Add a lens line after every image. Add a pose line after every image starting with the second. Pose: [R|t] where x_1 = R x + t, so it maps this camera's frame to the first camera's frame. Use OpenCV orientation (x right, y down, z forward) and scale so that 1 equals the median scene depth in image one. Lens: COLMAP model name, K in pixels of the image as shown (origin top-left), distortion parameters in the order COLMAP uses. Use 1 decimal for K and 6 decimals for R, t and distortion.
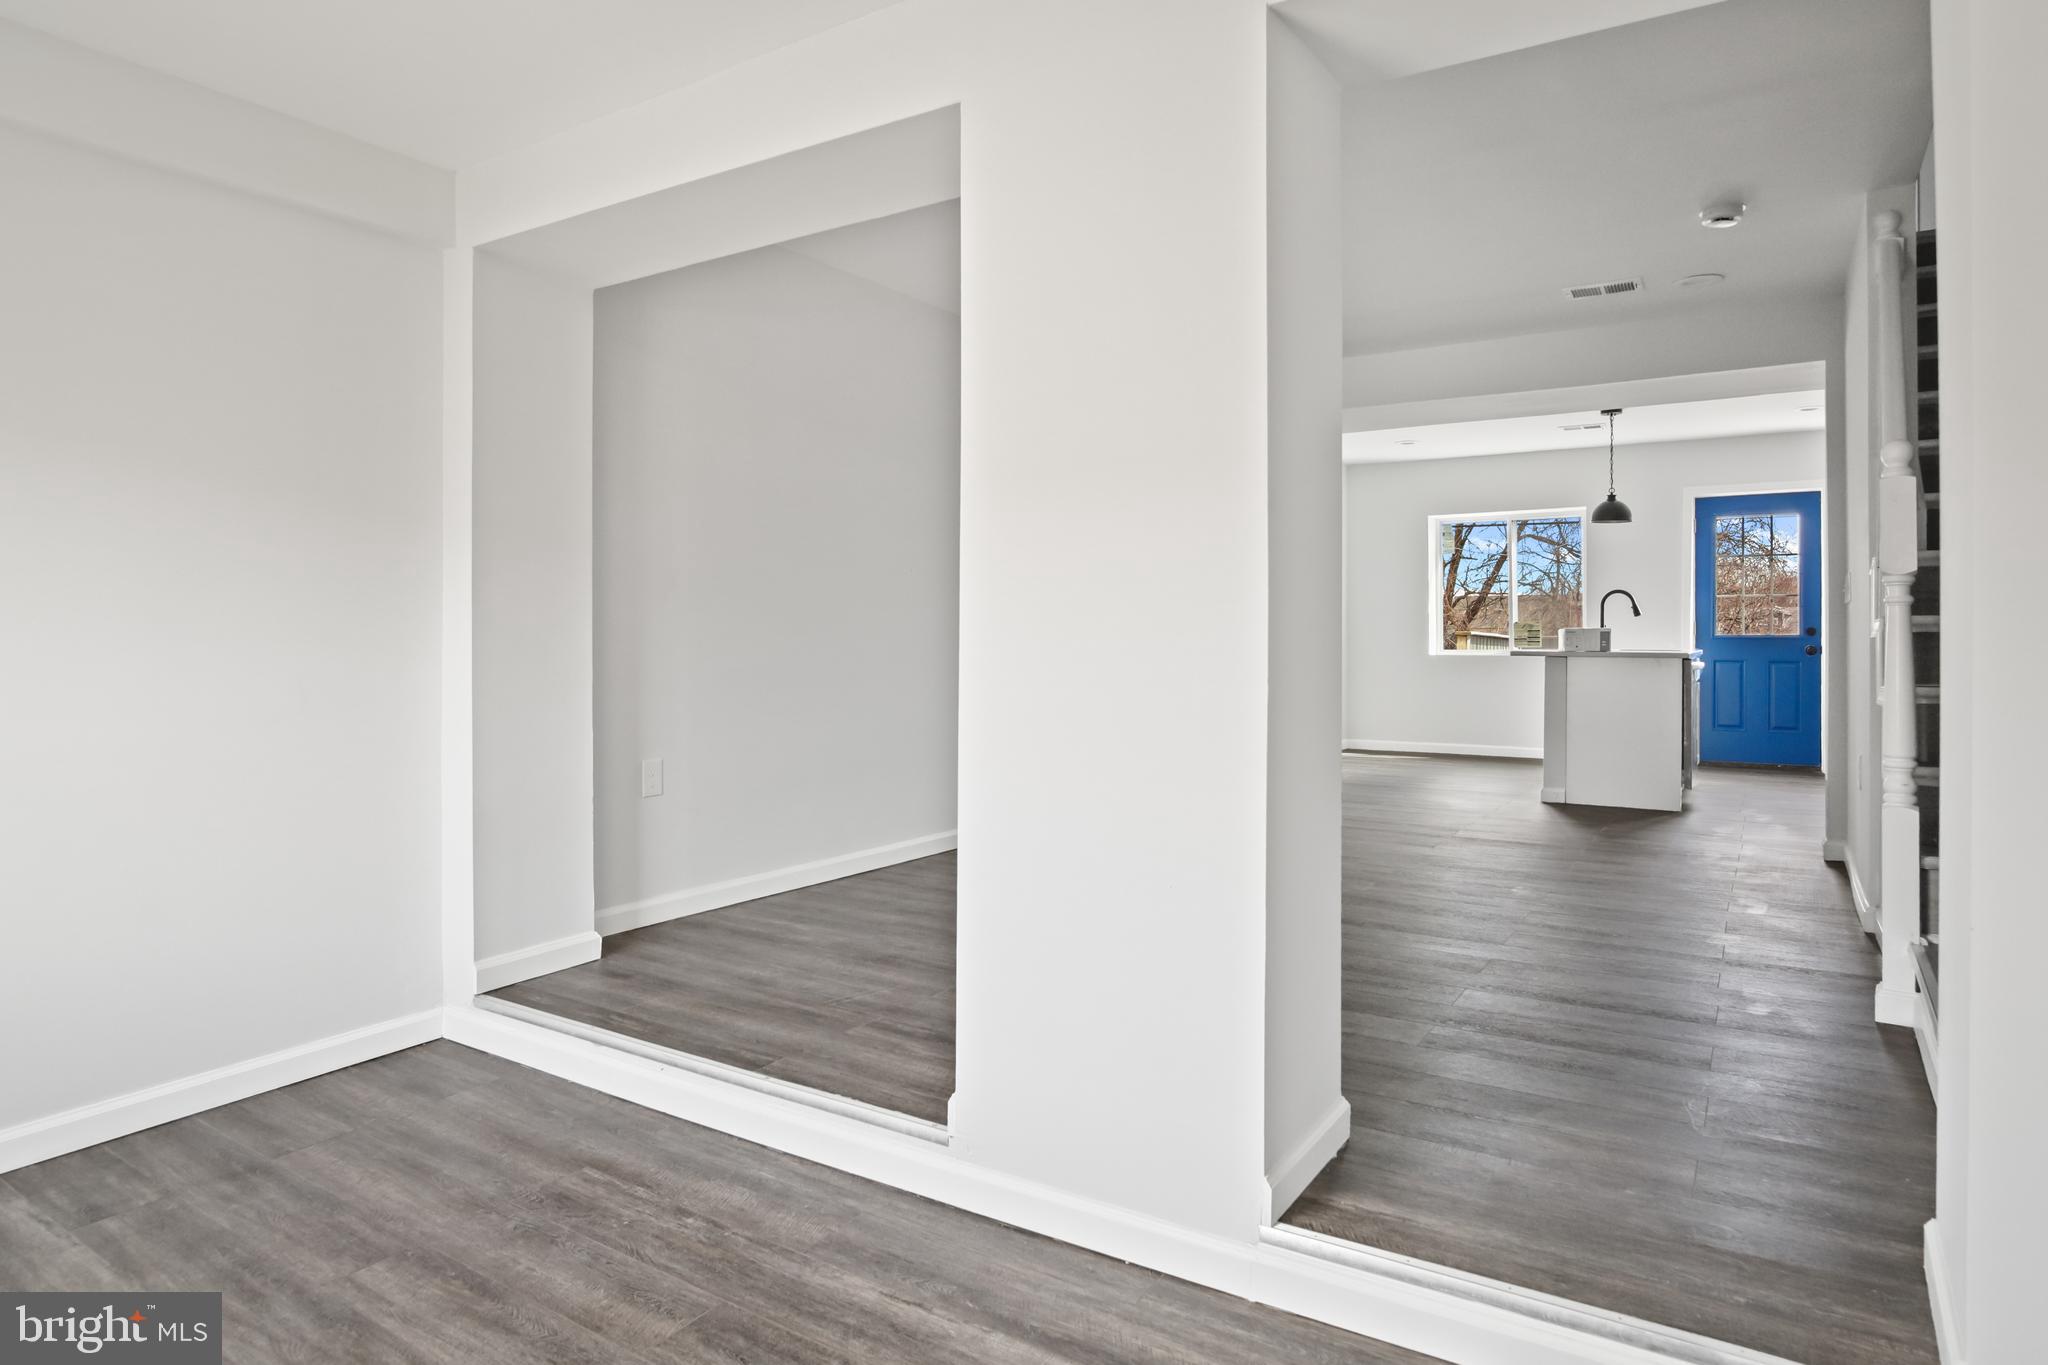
lens RADIAL K [[1156.5, 0, 1029.2], [0, 1156.5, 638.6], [0, 0, 1]] dist [-0.026931, 0.007812]
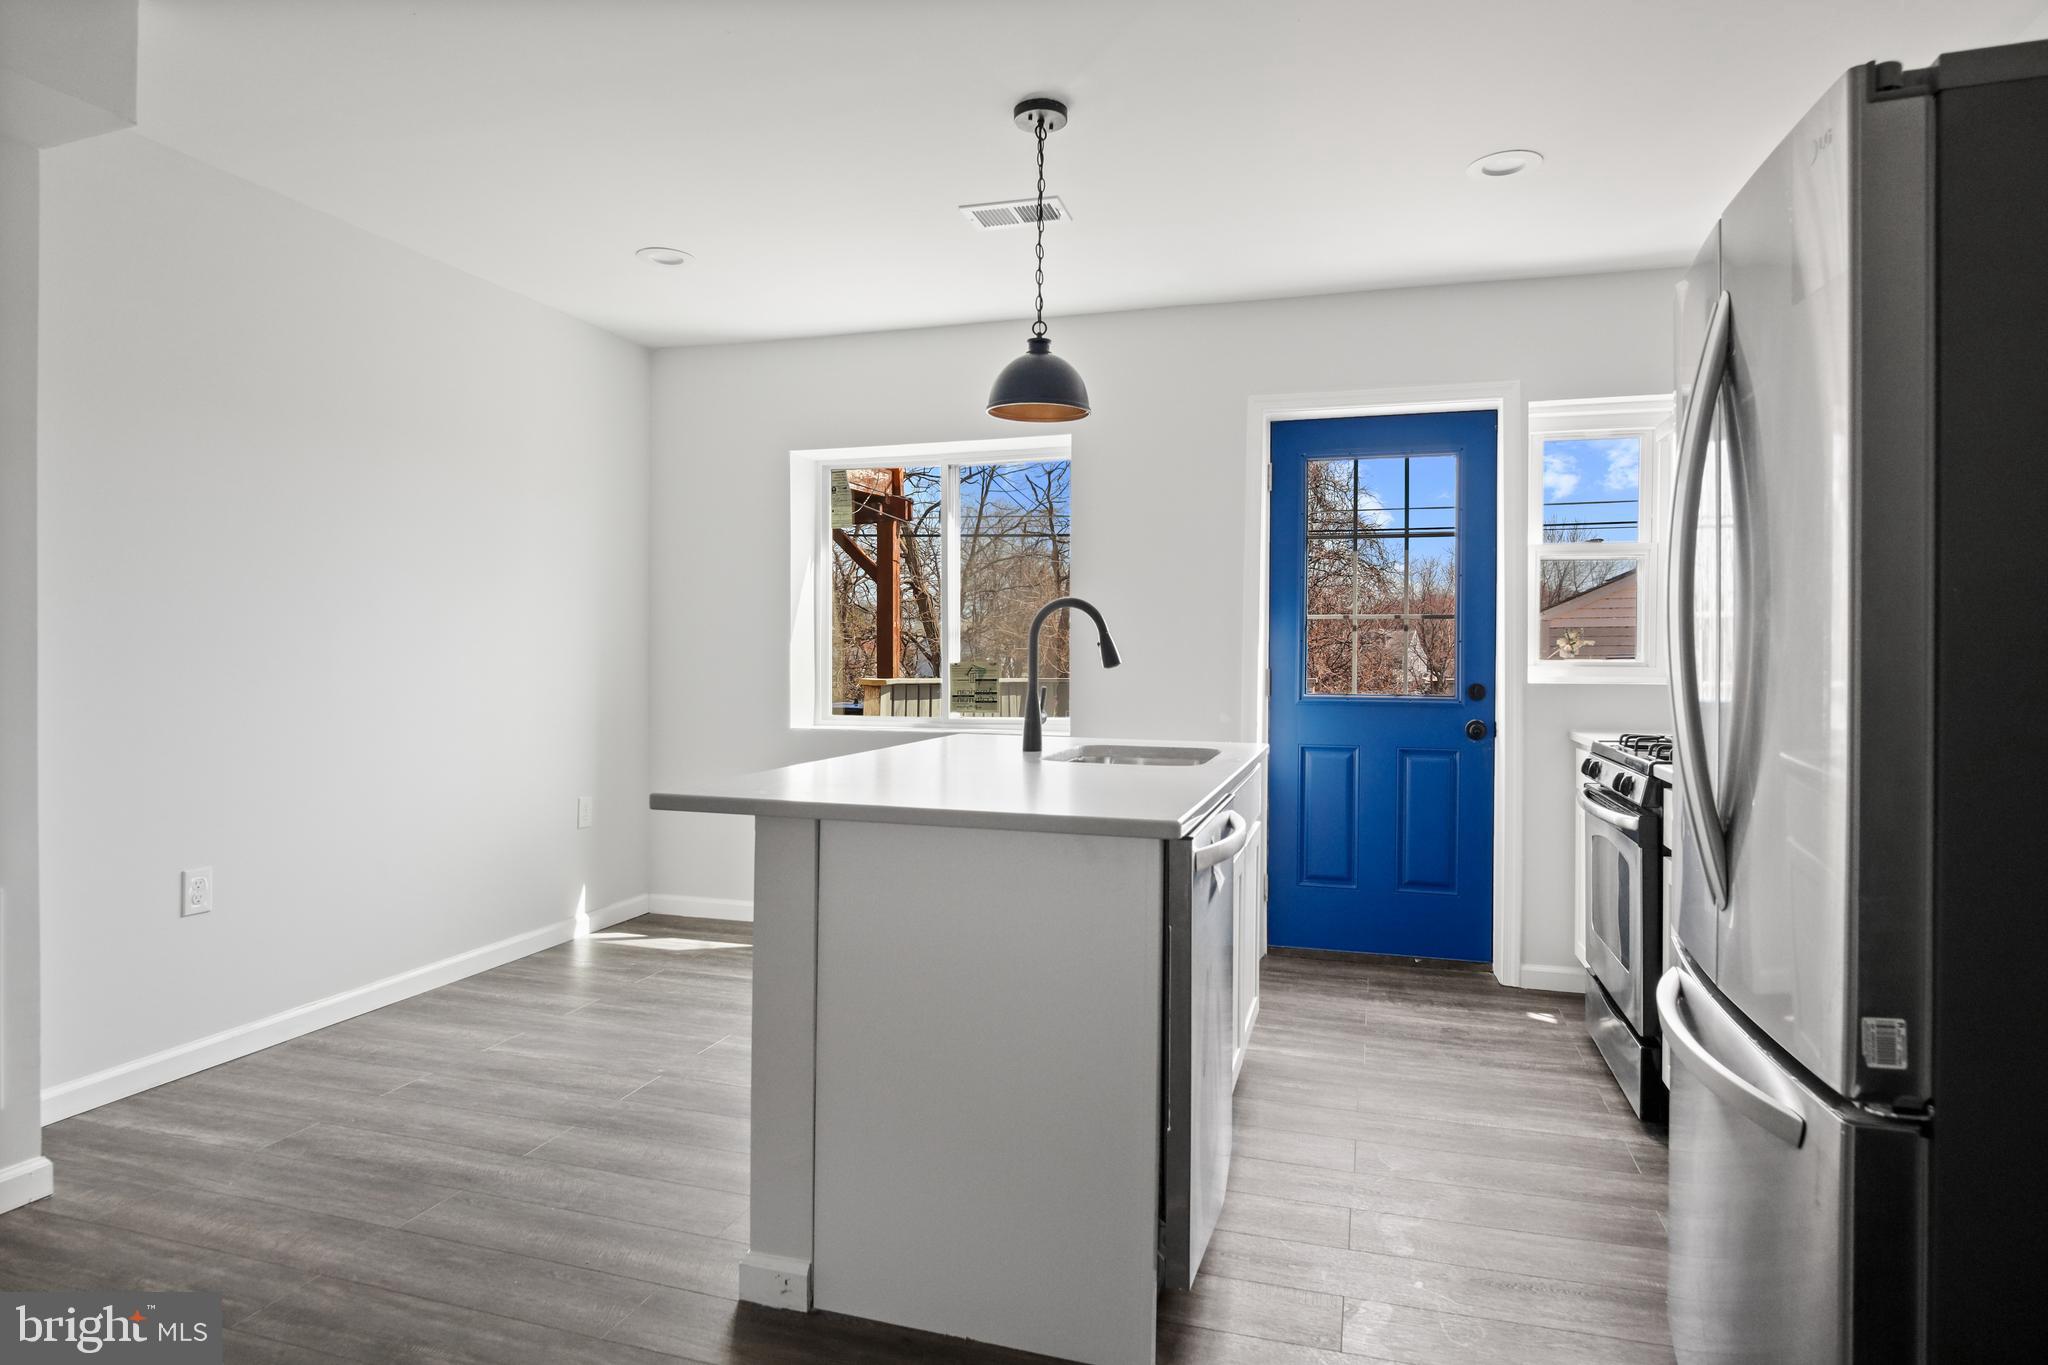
lens RADIAL K [[1156.5, 0, 1013.7], [0, 1156.5, 676.4], [0, 0, 1]] dist [-0.026931, 0.007812]
pose [[0.962983, 0.000152, 0.269560, 1.100316], [-0.005079, 0.999833, 0.017583, -0.064181], [-0.269513, -0.018301, 0.962823, 1.775105]]
